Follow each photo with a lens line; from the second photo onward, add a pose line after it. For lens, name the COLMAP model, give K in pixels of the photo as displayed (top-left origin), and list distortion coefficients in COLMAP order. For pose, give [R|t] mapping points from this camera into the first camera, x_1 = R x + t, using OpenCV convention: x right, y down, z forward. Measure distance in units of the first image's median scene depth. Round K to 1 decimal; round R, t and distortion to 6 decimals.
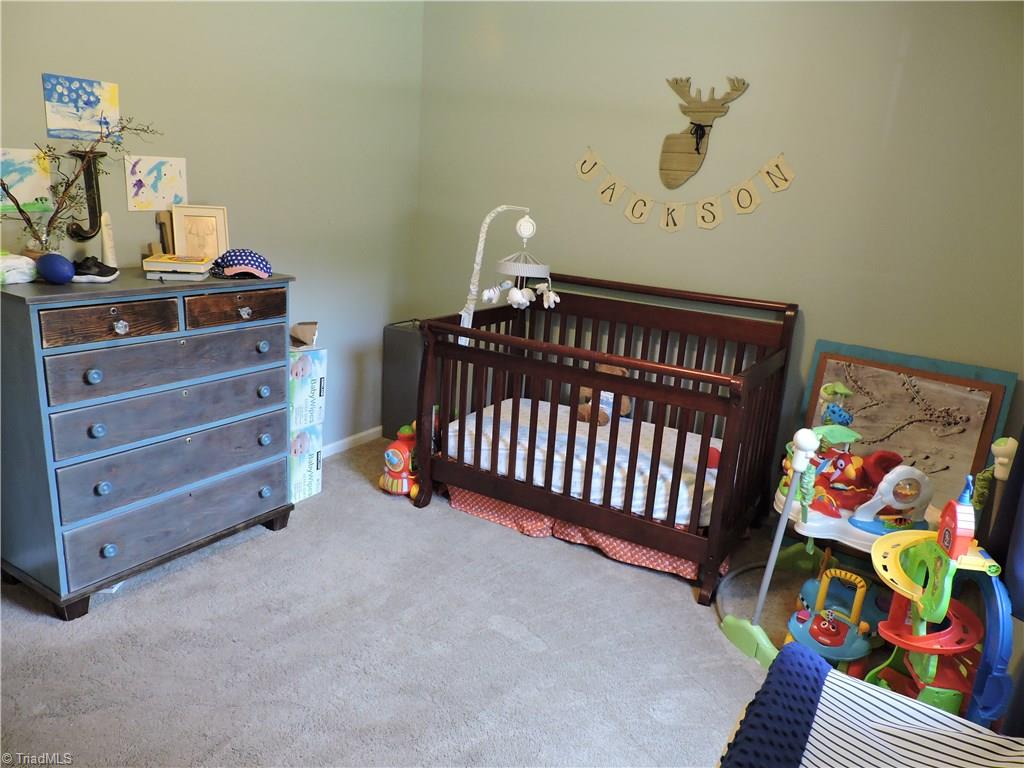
lens RADIAL K [[735.3, 0, 511.4], [0, 735.3, 383.8], [0, 0, 1]] dist [-0.020521, 0.009448]
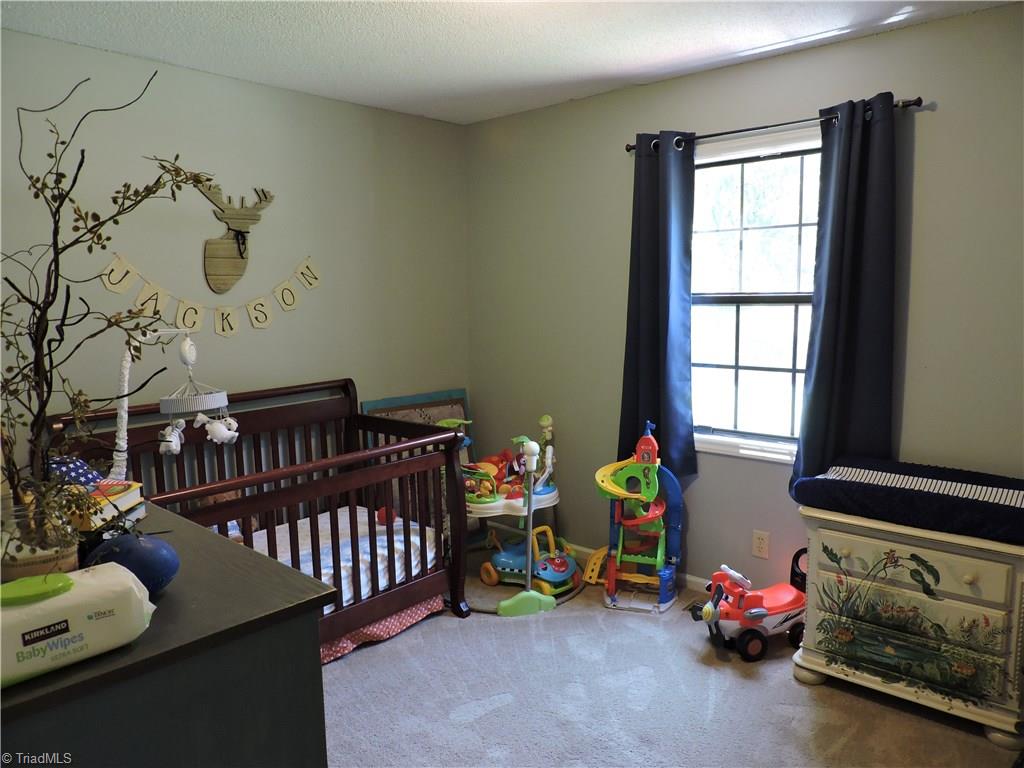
lens RADIAL K [[735.3, 0, 511.7], [0, 735.3, 387.0], [0, 0, 1]] dist [-0.020521, 0.009448]
pose [[0.174960, -0.192148, 0.965644, -0.713039], [0.291343, 0.946953, 0.135642, -0.176622], [-0.940483, 0.257602, 0.221660, 0.475733]]
